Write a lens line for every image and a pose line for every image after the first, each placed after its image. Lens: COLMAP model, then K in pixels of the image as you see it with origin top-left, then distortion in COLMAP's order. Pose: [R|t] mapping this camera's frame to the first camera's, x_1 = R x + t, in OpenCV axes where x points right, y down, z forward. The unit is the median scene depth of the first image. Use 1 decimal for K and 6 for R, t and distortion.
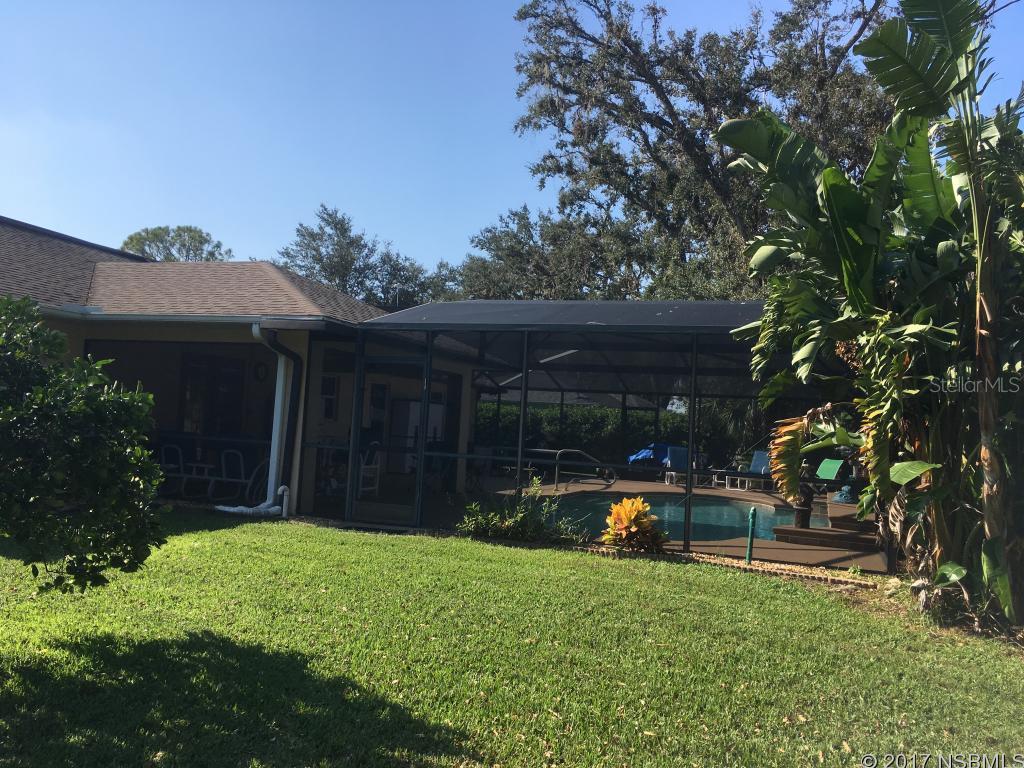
lens RADIAL K [[878.6, 0, 514.1], [0, 878.6, 384.8], [0, 0, 1]] dist [0.079513, -0.113937]
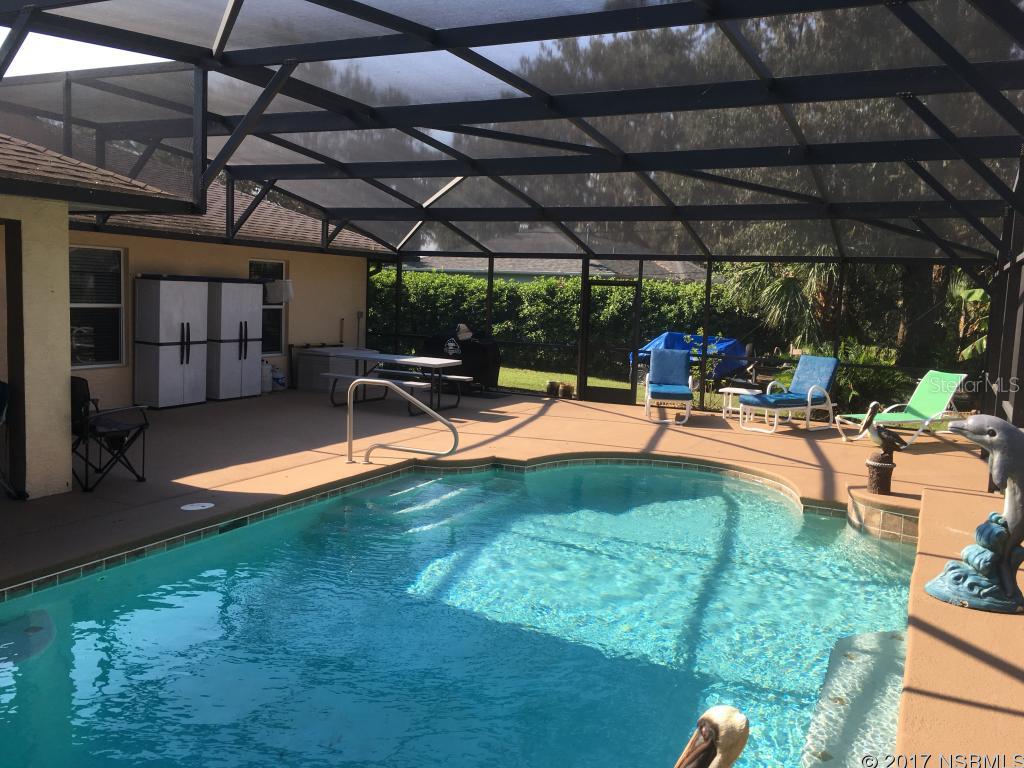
lens RADIAL K [[878.6, 0, 510.9], [0, 878.6, 380.8], [0, 0, 1]] dist [0.079513, -0.113937]
pose [[0.993617, -0.006703, -0.112608, 0.106436], [0.022941, 0.989380, 0.143529, 0.004238], [0.110450, -0.145196, 0.983219, 0.295023]]
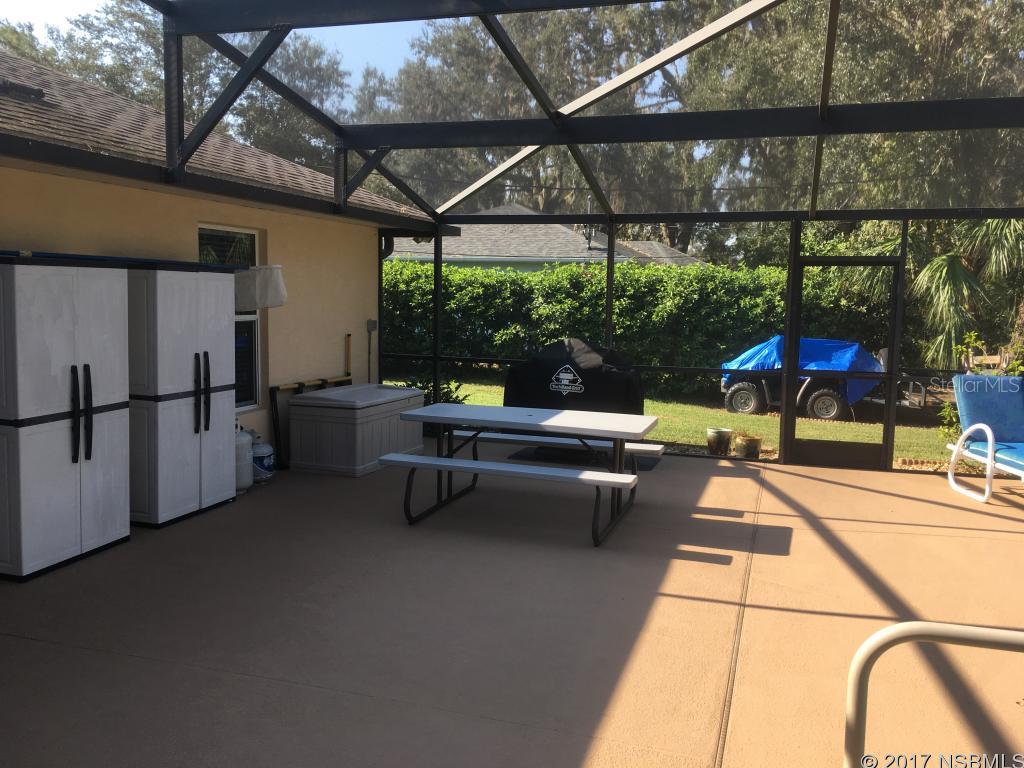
lens RADIAL K [[878.6, 0, 512.8], [0, 878.6, 380.6], [0, 0, 1]] dist [0.079513, -0.113937]
pose [[0.998496, -0.042559, 0.034565, -0.000147], [0.036805, 0.987576, 0.152774, 0.011831], [-0.040637, -0.151272, 0.987657, 0.489996]]
